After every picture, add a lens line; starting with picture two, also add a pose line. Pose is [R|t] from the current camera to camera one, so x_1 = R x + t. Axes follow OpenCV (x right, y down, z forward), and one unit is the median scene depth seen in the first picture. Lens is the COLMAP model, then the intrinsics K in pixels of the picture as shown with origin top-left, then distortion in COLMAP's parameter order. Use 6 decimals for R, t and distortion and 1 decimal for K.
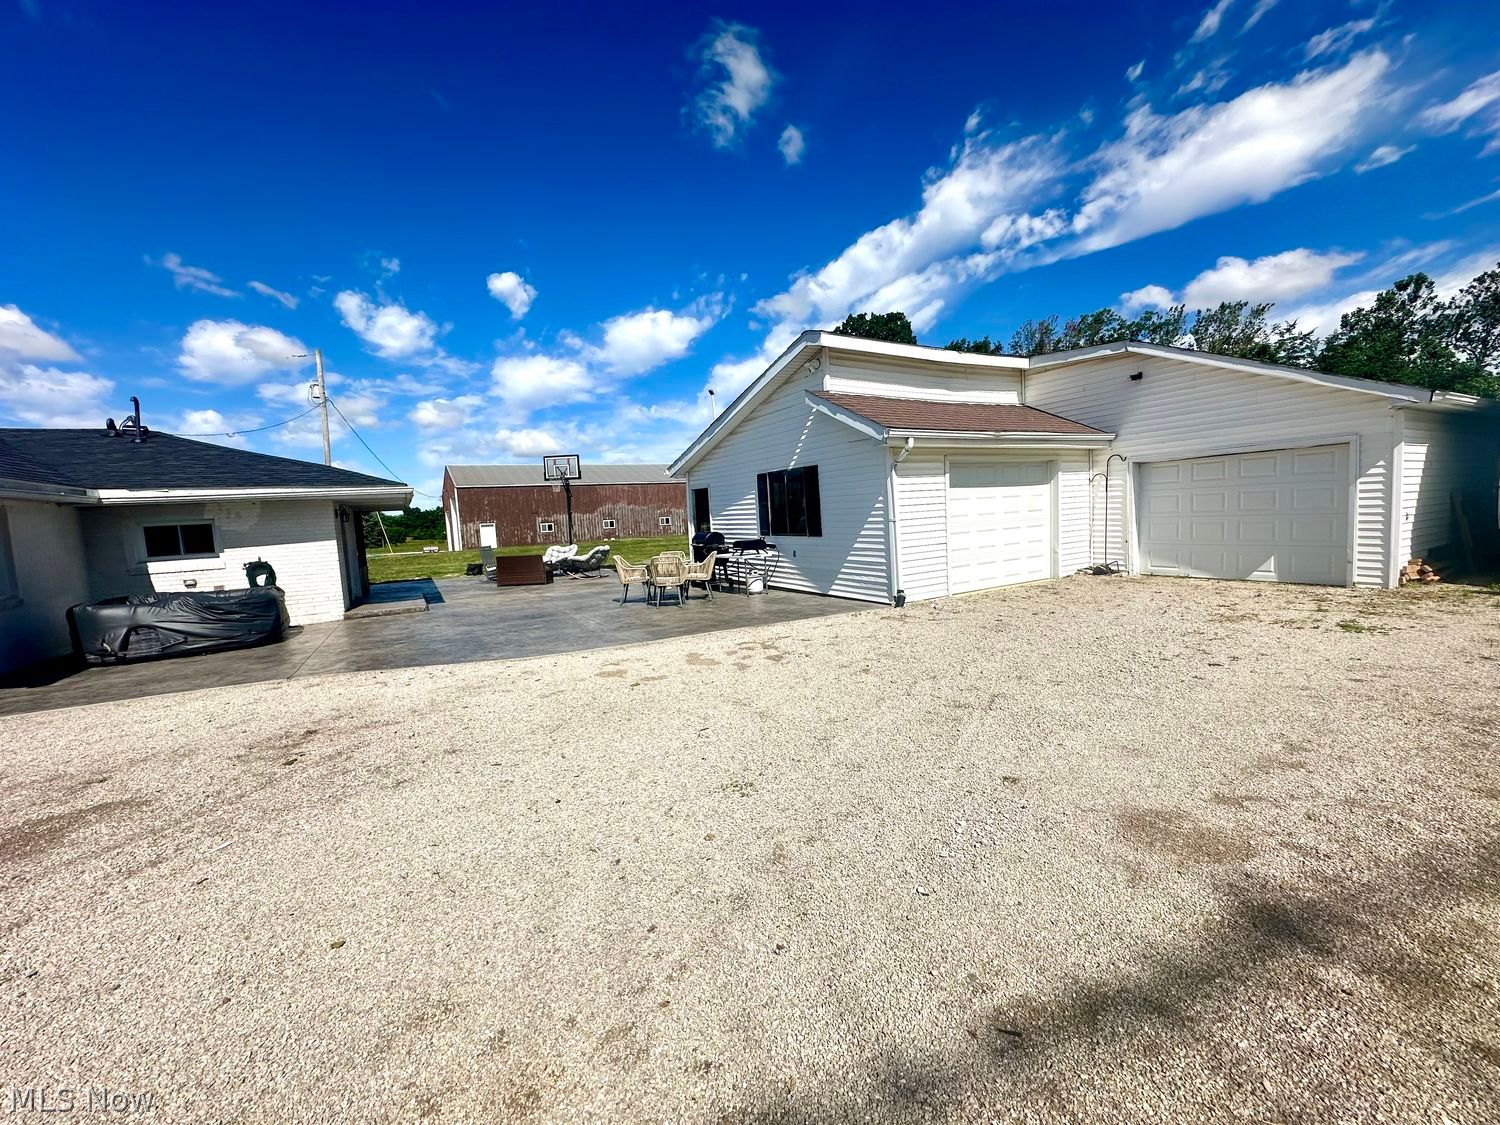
lens RADIAL K [[600.0, 0, 750.0], [0, 600.0, 562.5], [0, 0, 1]] dist [-0.000908, 0.000037]
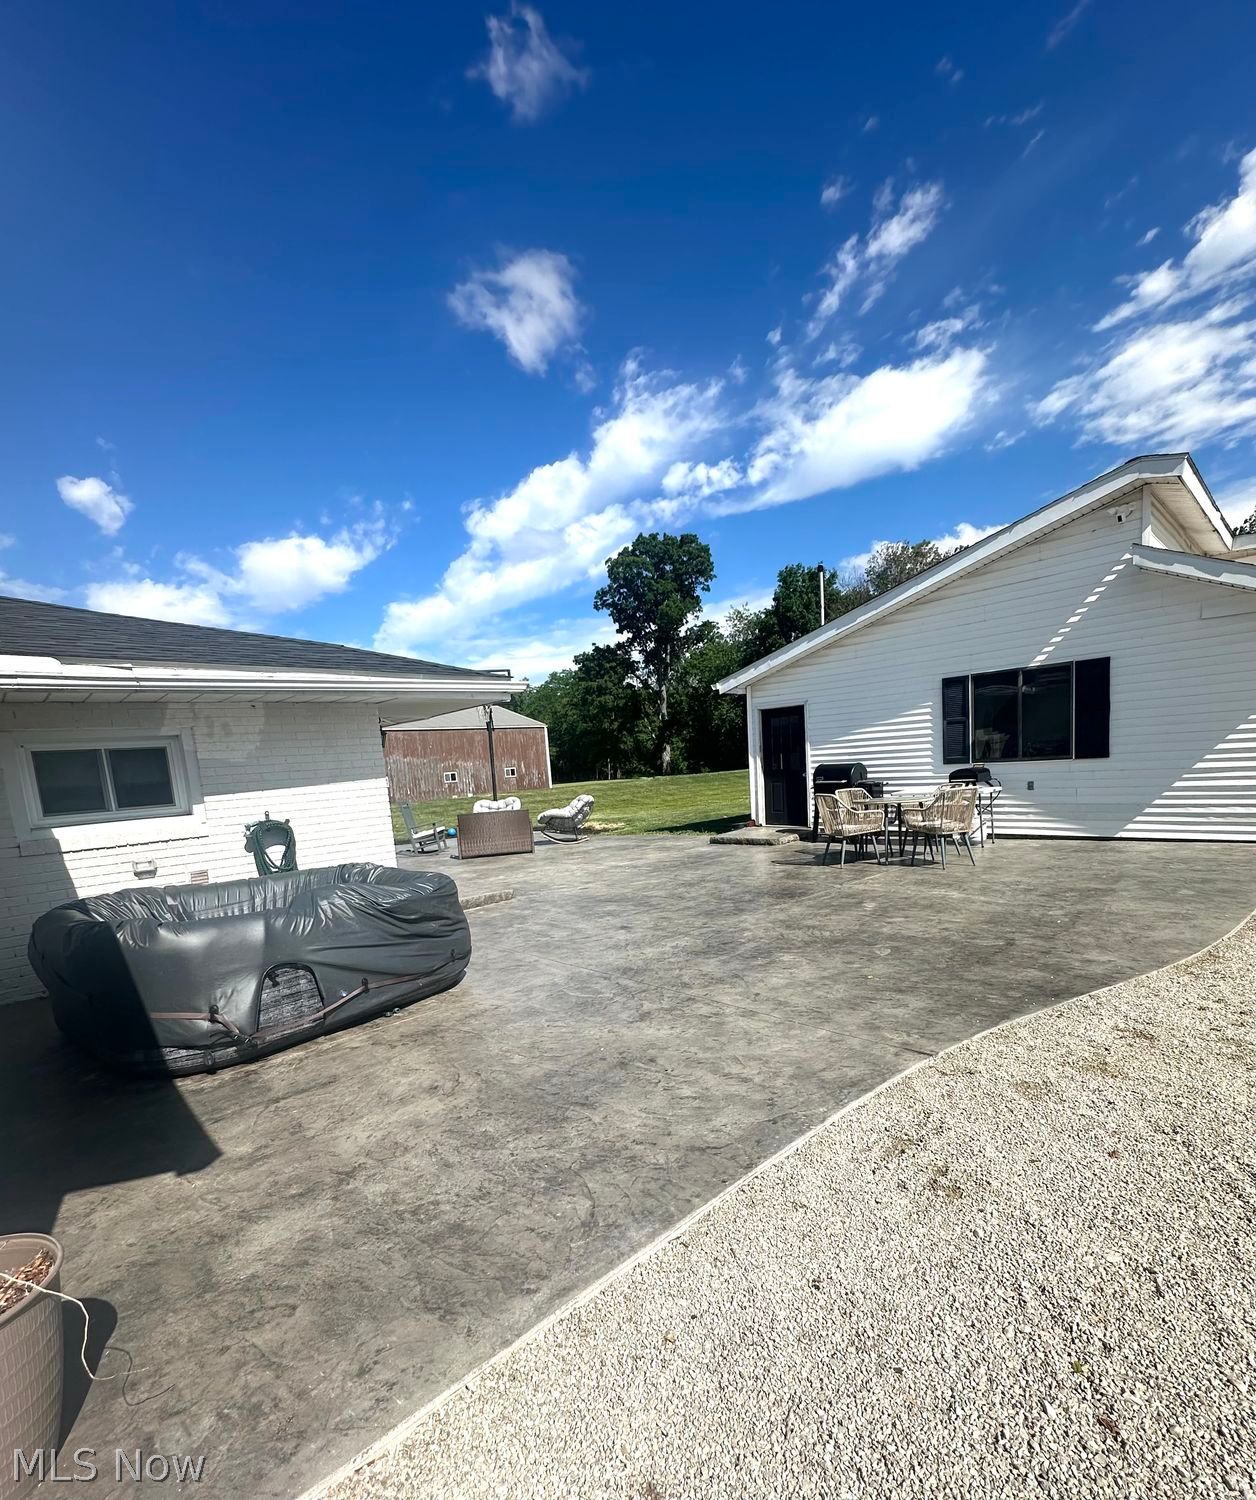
lens RADIAL K [[694.9, 0, 625.9], [0, 694.9, 814.4], [0, 0, 1]] dist [0.000824, 0.000072]
pose [[0.968212, -0.035692, 0.247570, -0.649833], [0.041439, 0.998978, -0.018041, 0.015914], [-0.246673, 0.027727, 0.968702, 0.344210]]
